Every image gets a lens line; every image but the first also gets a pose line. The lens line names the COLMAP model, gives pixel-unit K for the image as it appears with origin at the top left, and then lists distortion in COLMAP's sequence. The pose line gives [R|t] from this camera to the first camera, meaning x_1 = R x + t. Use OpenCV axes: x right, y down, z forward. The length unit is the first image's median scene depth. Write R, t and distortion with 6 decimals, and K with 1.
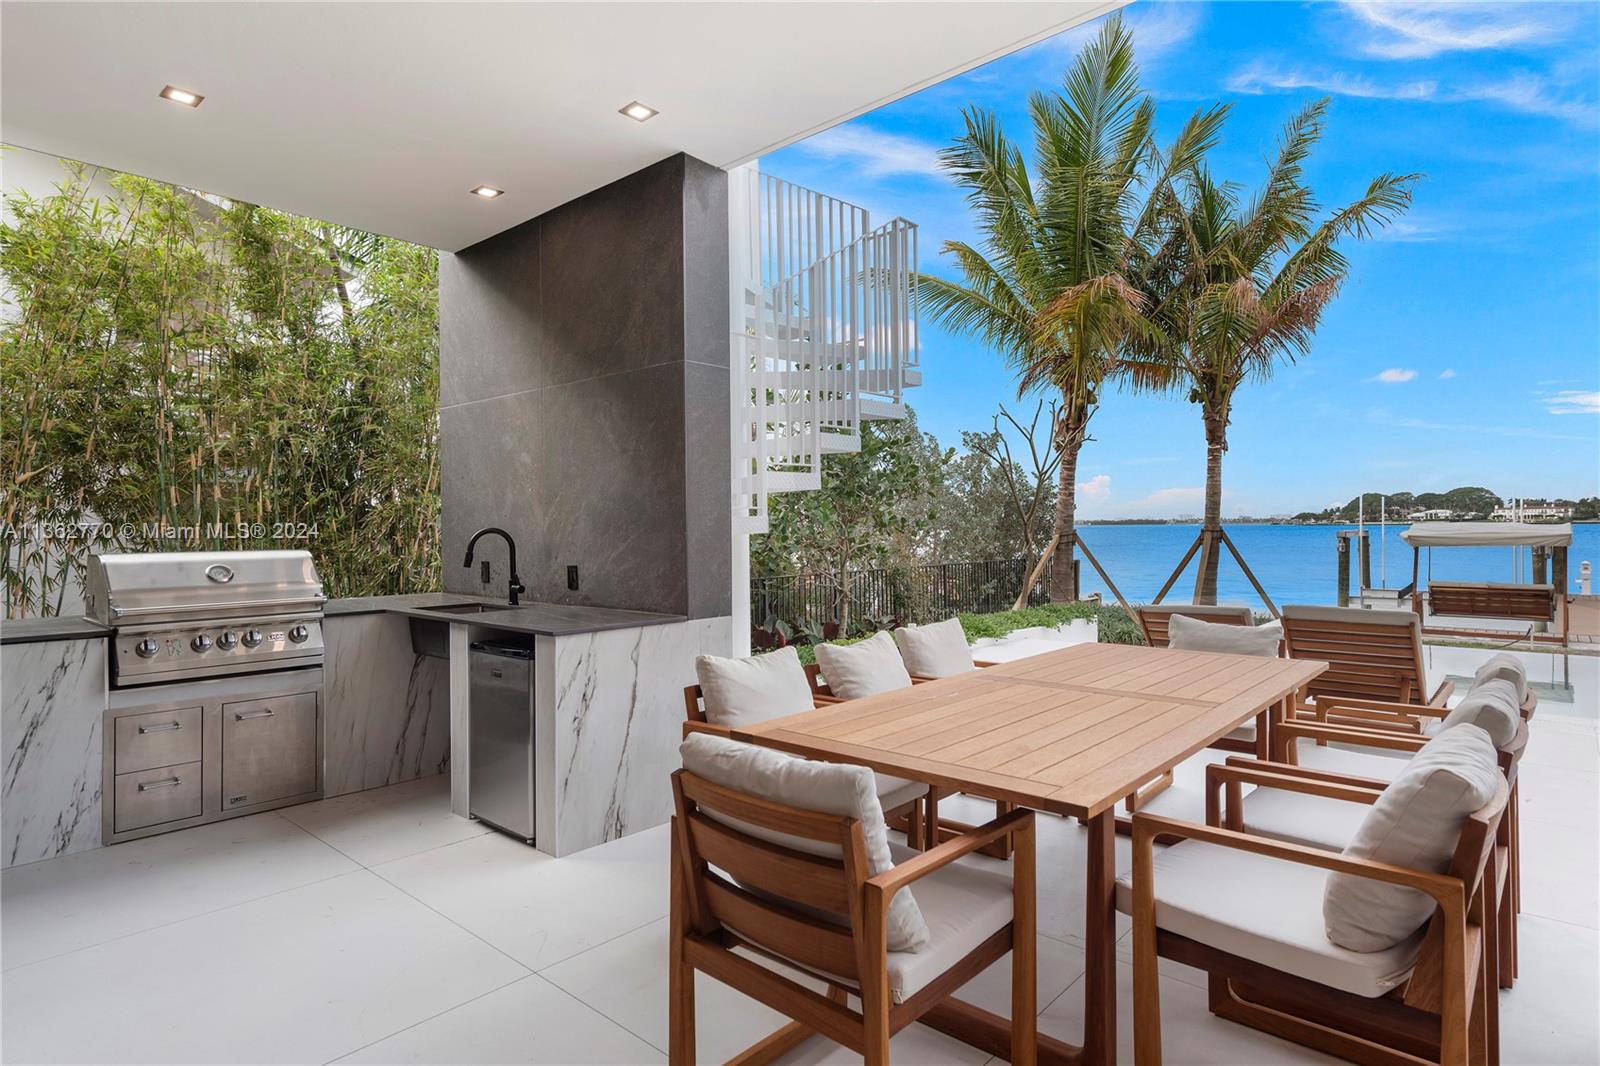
lens RADIAL K [[868.7, 0, 808.0], [0, 868.7, 521.9], [0, 0, 1]] dist [0.008145, -0.000504]
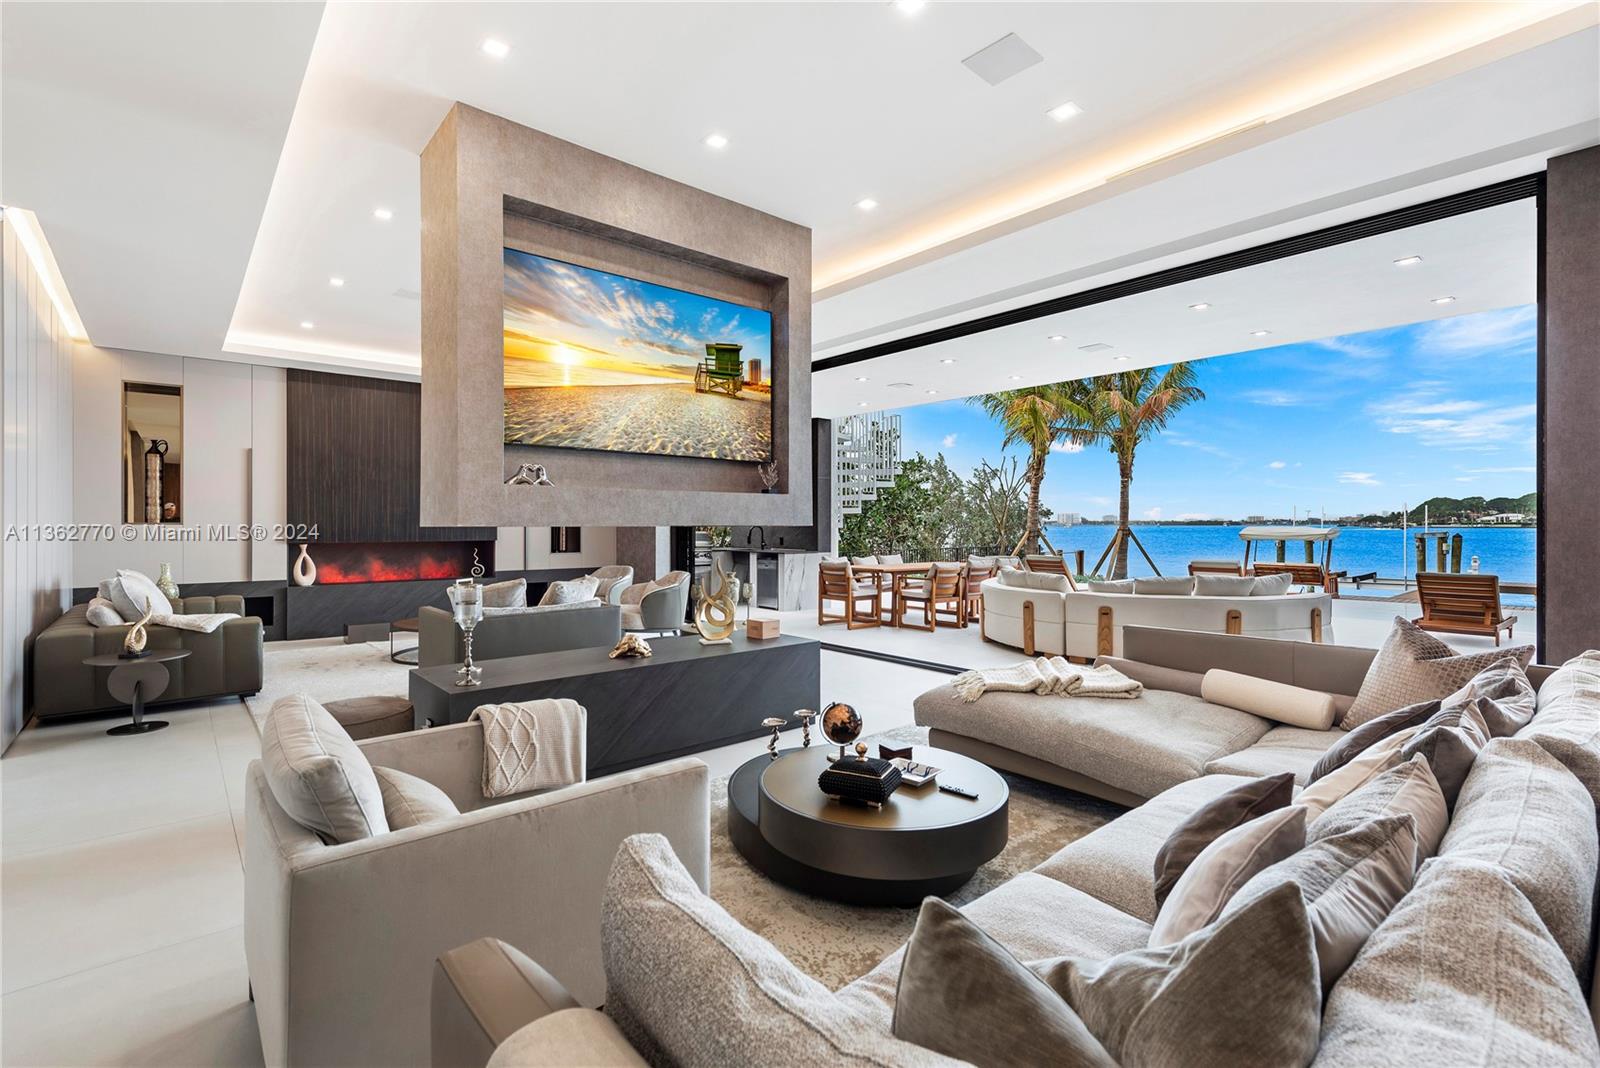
lens RADIAL K [[735.8, 0, 796.3], [0, 735.8, 523.9], [0, 0, 1]] dist [-0.000734, -0.000098]
pose [[0.989027, 0.008233, -0.147505, 0.053641], [-0.007467, 0.999956, 0.005747, -0.003996], [0.147546, -0.004583, 0.989045, -0.496544]]
